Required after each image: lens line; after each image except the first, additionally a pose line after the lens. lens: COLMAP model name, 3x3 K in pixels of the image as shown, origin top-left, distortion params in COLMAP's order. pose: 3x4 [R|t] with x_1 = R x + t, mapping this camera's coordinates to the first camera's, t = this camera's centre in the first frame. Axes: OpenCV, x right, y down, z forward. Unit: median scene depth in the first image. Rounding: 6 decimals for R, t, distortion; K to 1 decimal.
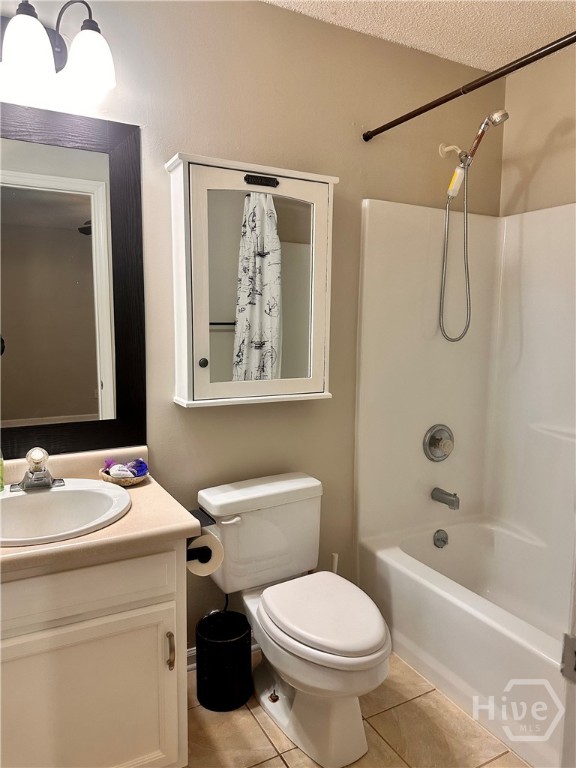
lens RADIAL K [[545.0, 0, 290.0], [0, 545.0, 384.5], [0, 0, 1]] dist [0.019401, -0.021476]
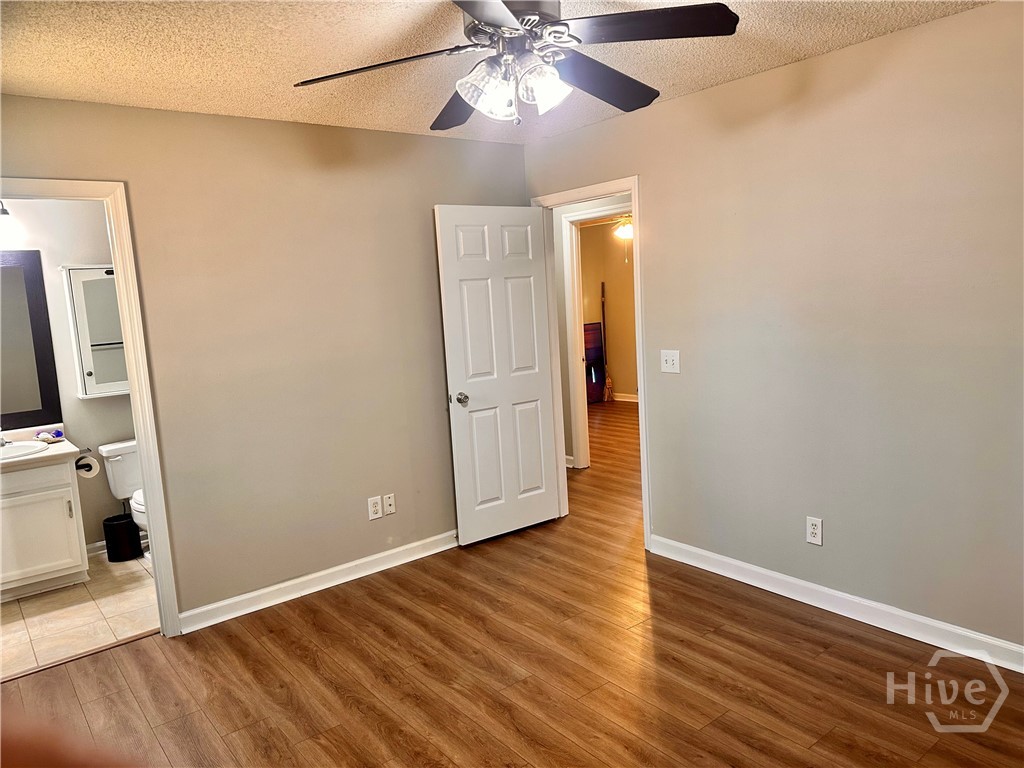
lens RADIAL K [[726.7, 0, 518.4], [0, 726.7, 390.3], [0, 0, 1]] dist [0.019401, -0.021476]
pose [[0.983424, -0.097335, 0.152978, 0.878240], [0.098691, 0.995117, -0.001280, 0.160170], [-0.152106, 0.016357, 0.988229, -1.647575]]
